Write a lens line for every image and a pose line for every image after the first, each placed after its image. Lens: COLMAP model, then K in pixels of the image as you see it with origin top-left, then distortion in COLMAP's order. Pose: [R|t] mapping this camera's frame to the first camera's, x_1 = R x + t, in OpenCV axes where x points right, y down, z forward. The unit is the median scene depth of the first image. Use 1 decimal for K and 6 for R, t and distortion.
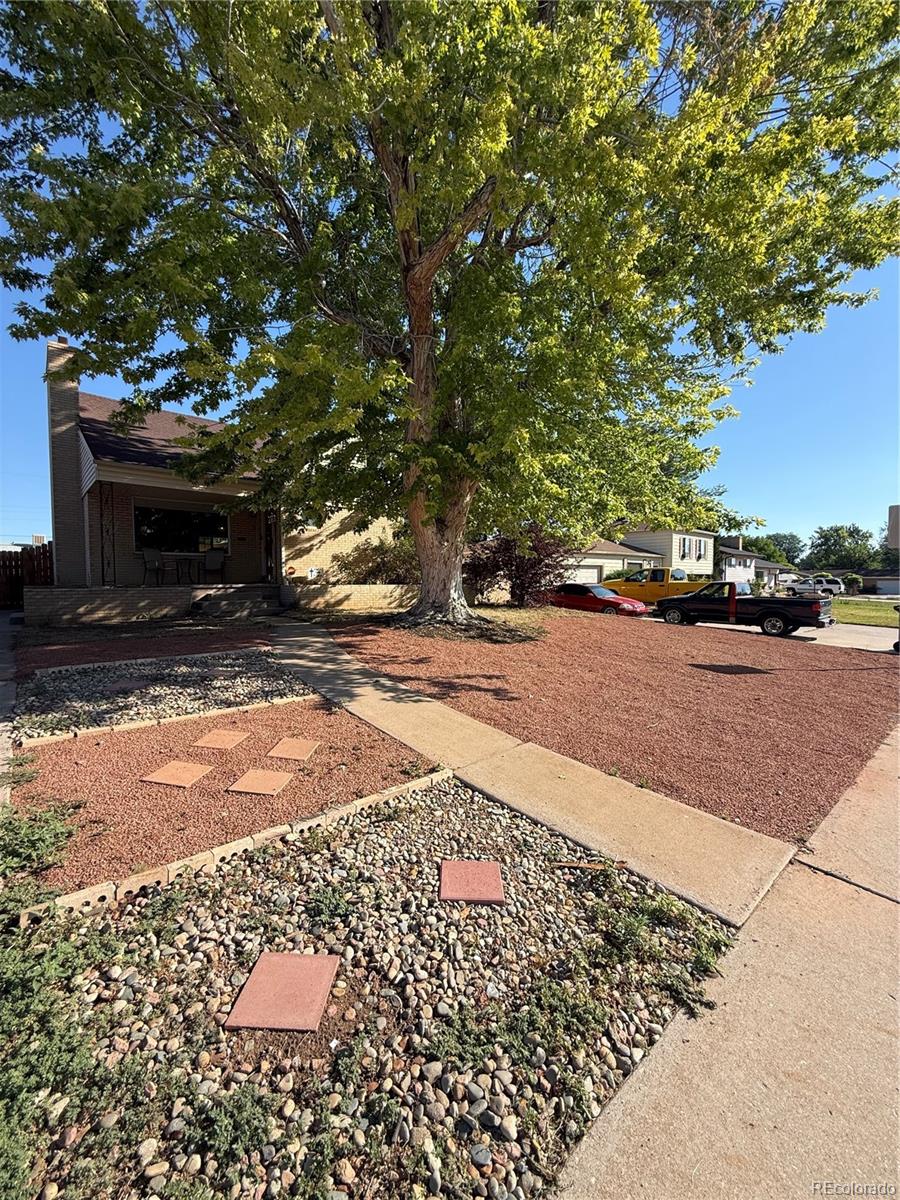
lens RADIAL K [[477.2, 0, 450.0], [0, 477.2, 600.0], [0, 0, 1]] dist [-0.000988, 0.000309]
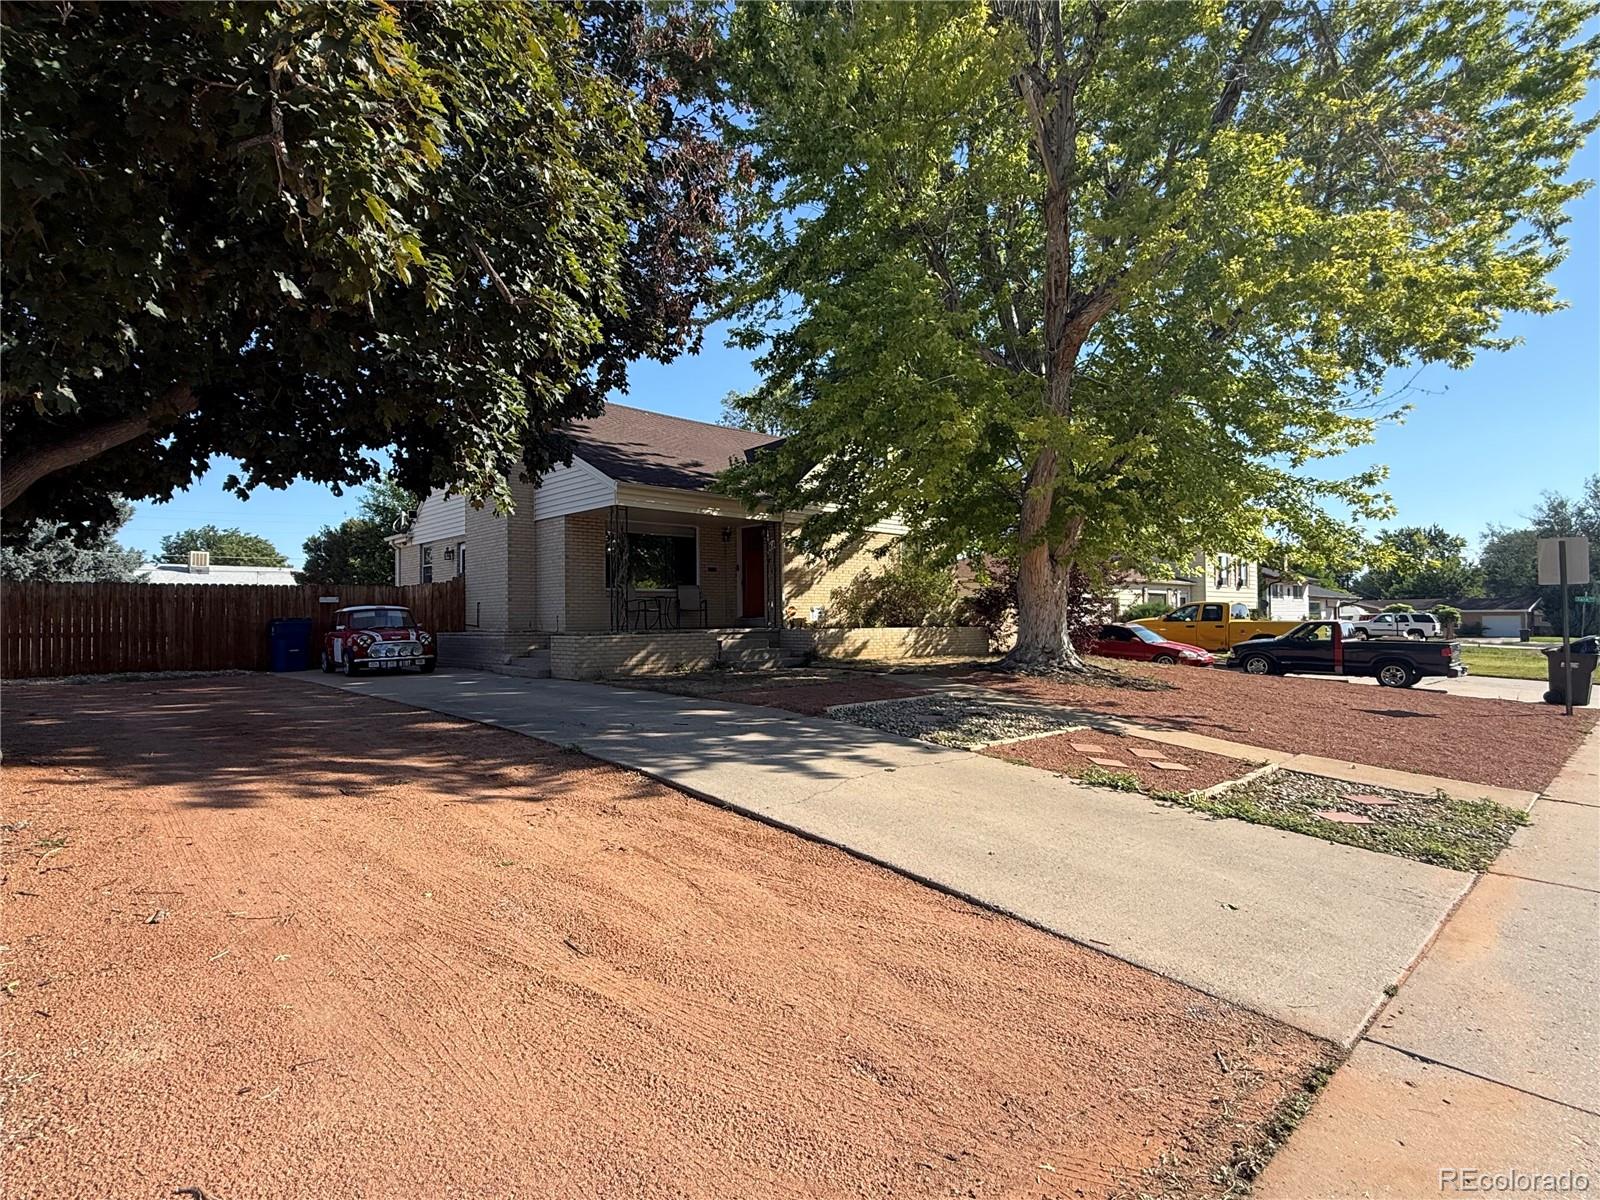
lens RADIAL K [[824.4, 0, 800.0], [0, 824.4, 600.0], [0, 0, 1]] dist [0.005217, -0.000232]
pose [[0.998816, -0.006467, 0.048220, -0.333646], [0.009581, 0.997863, -0.064634, 0.006540], [-0.047699, 0.065019, 0.996743, -0.297015]]
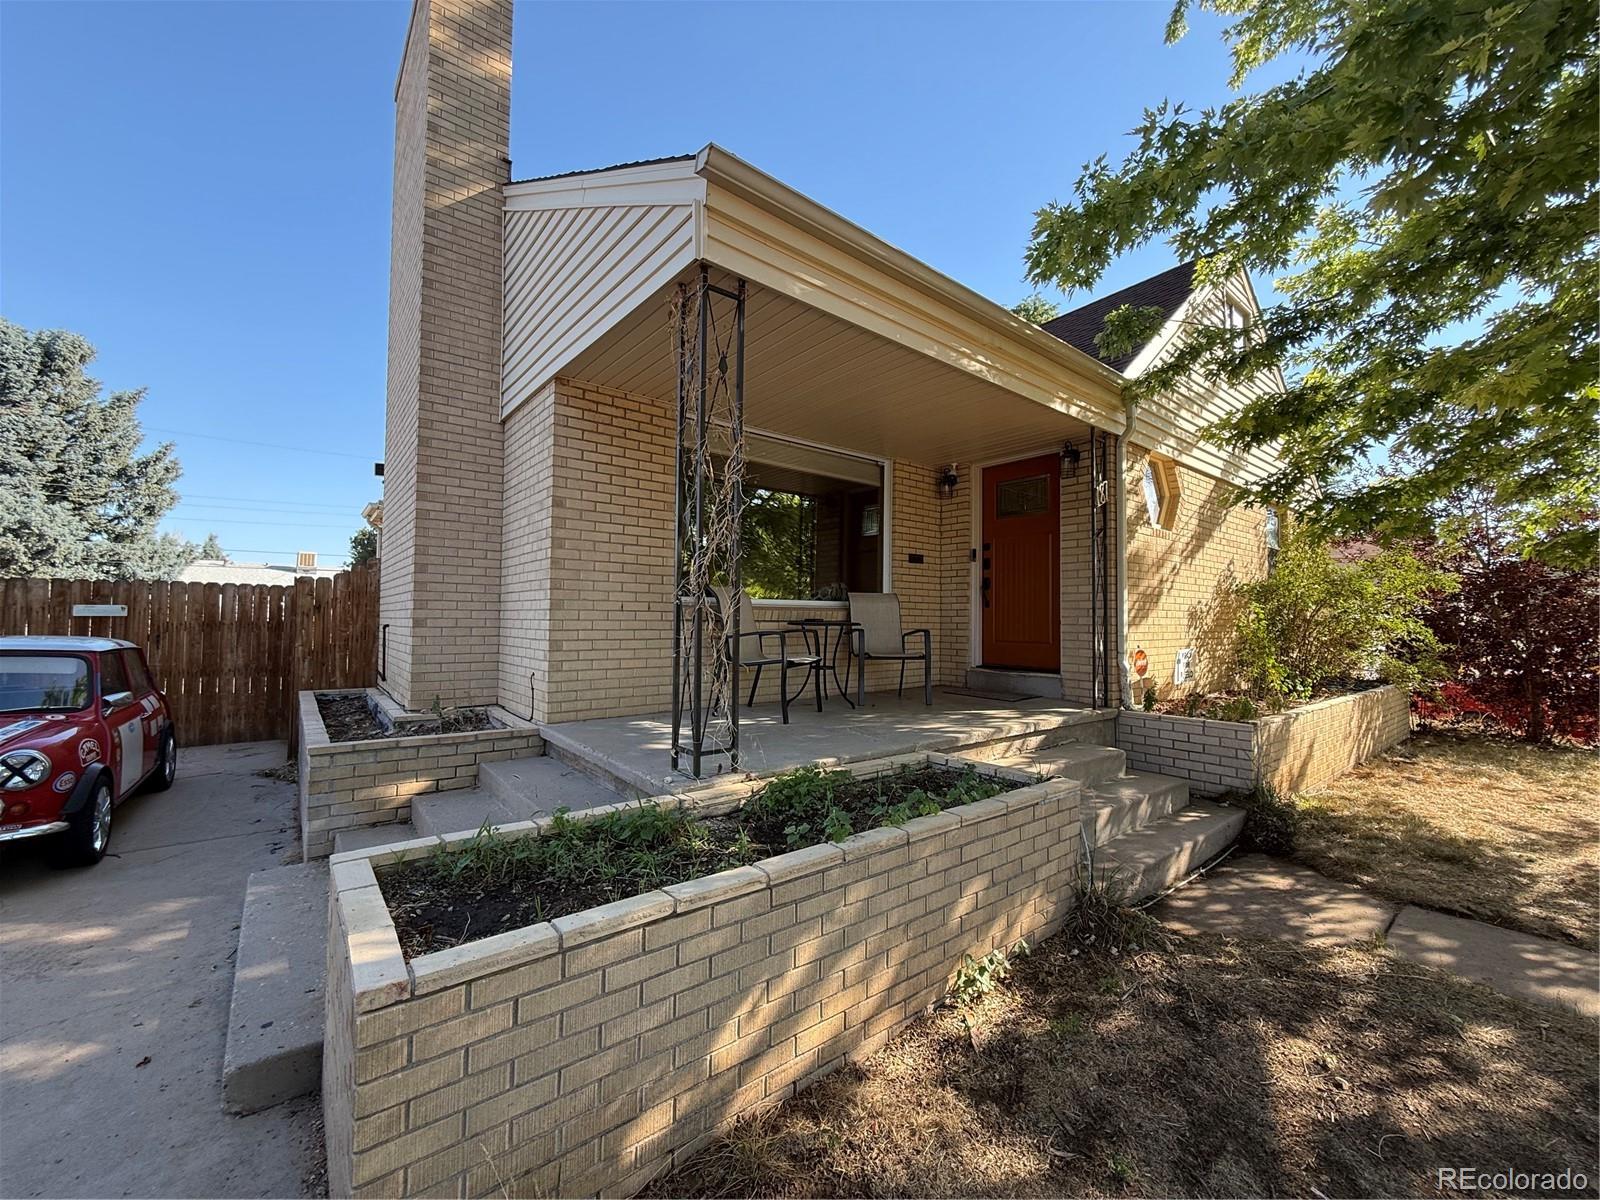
lens RADIAL K [[636.2, 0, 800.0], [0, 636.2, 600.0], [0, 0, 1]] dist [-0.000988, 0.000309]
pose [[0.998951, 0.012954, -0.043925, -0.461559], [-0.016436, 0.996672, -0.079842, -0.055877], [0.042744, 0.080480, 0.995839, 0.501436]]
